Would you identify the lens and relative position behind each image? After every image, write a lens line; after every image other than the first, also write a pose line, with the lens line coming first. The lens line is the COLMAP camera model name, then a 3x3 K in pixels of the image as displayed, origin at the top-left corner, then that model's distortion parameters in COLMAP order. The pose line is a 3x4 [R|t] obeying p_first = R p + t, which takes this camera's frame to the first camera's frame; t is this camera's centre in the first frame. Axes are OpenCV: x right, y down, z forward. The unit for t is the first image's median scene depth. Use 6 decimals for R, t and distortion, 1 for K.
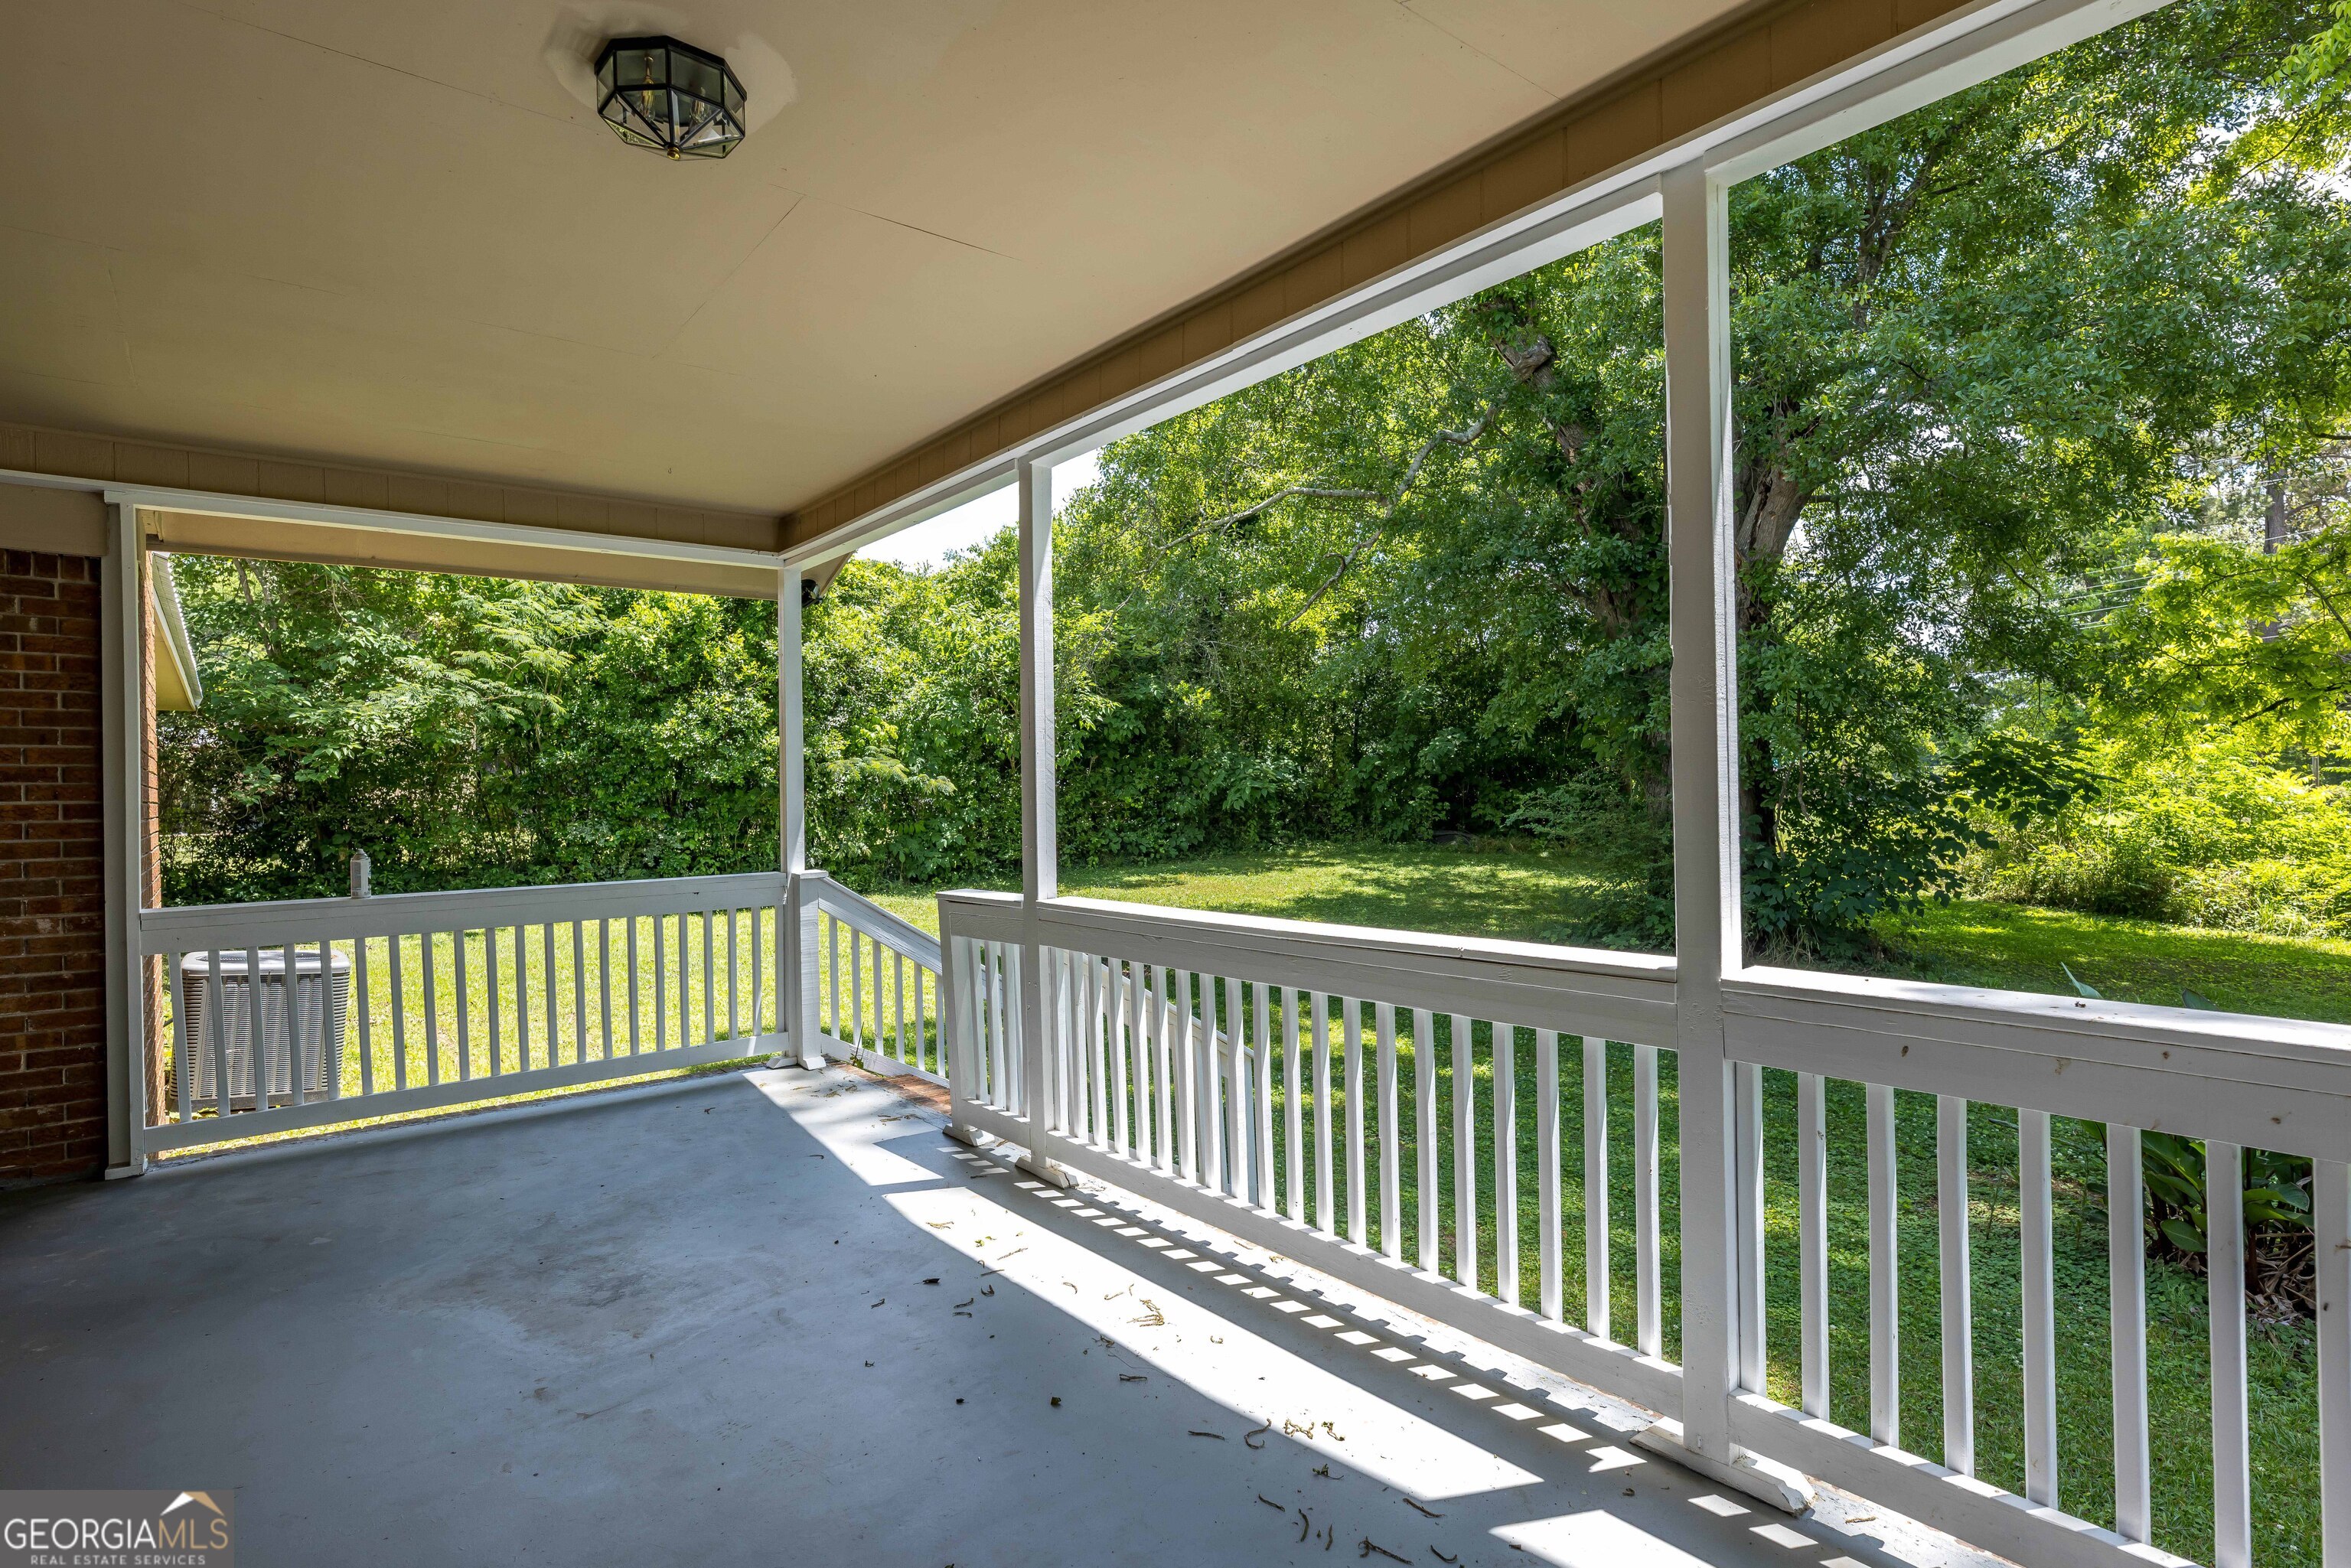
lens RADIAL K [[1132.7, 0, 1185.4], [0, 1132.7, 821.5], [0, 0, 1]] dist [-0.010659, -0.000158]
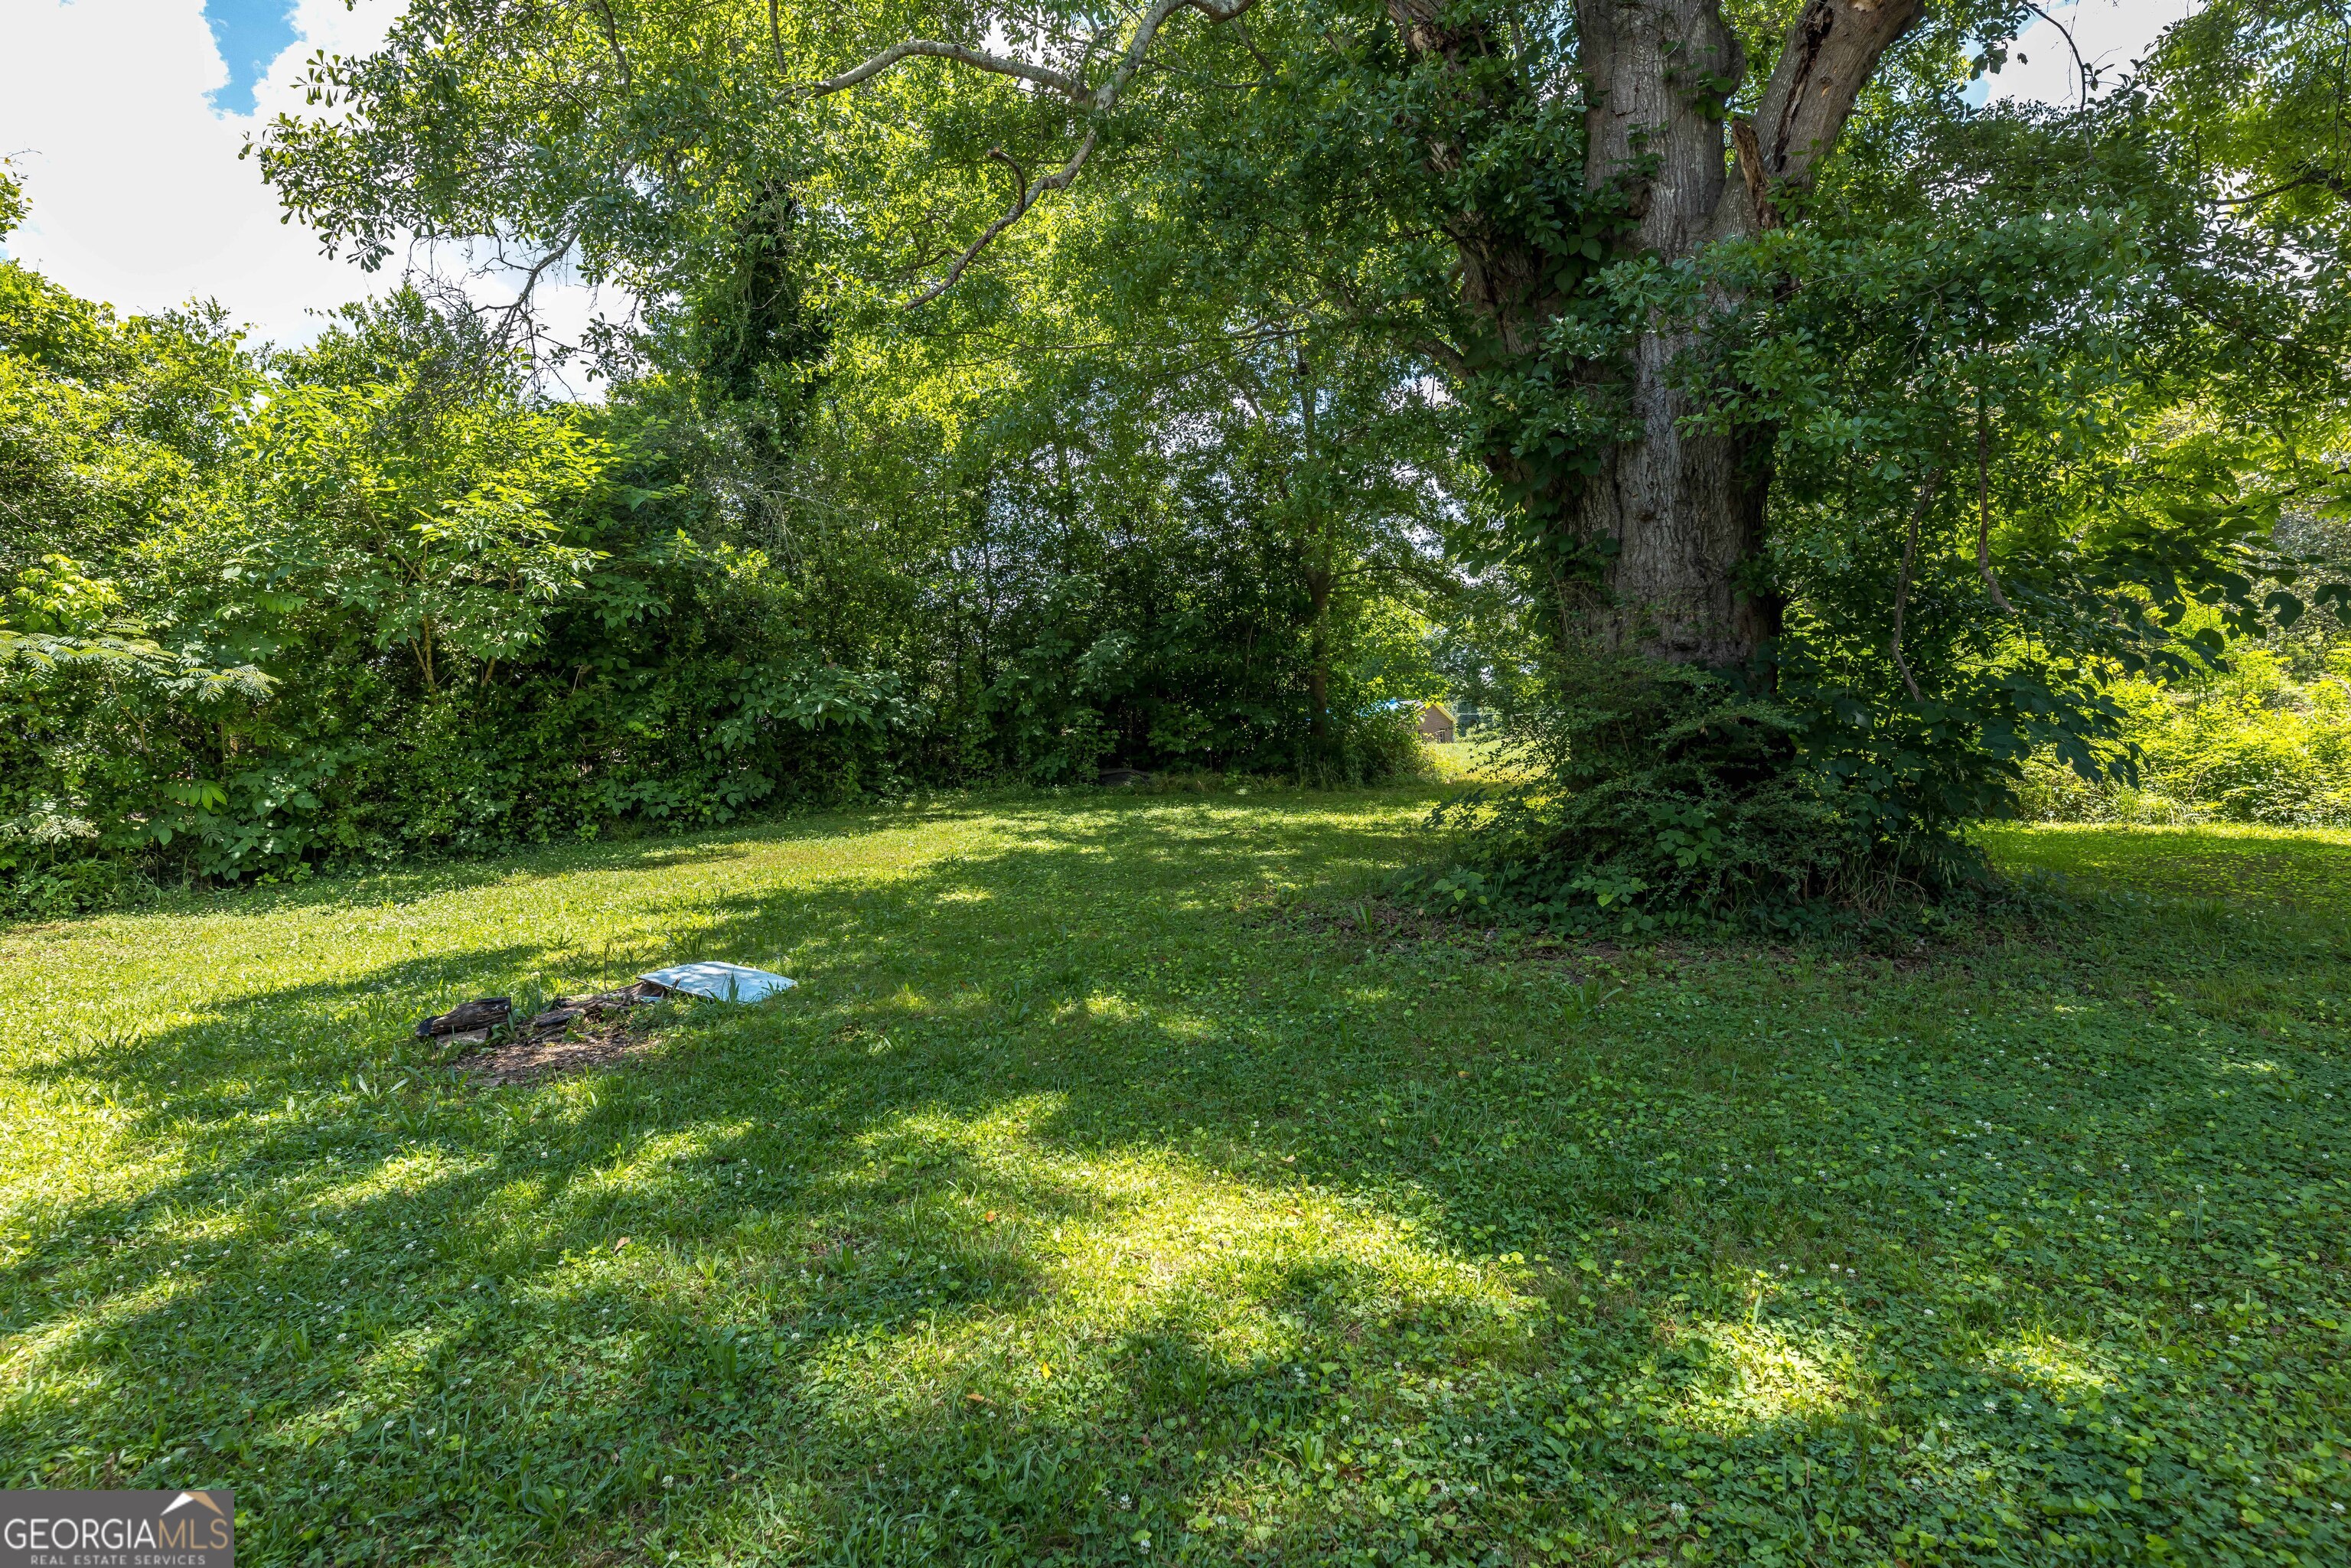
lens RADIAL K [[1132.7, 0, 1185.4], [0, 1132.7, 821.5], [0, 0, 1]] dist [-0.010659, -0.000158]
pose [[0.937267, -0.055047, 0.344239, 0.012938], [0.047744, 0.998419, 0.029663, 0.028275], [-0.345327, -0.011367, 0.938414, 0.320349]]
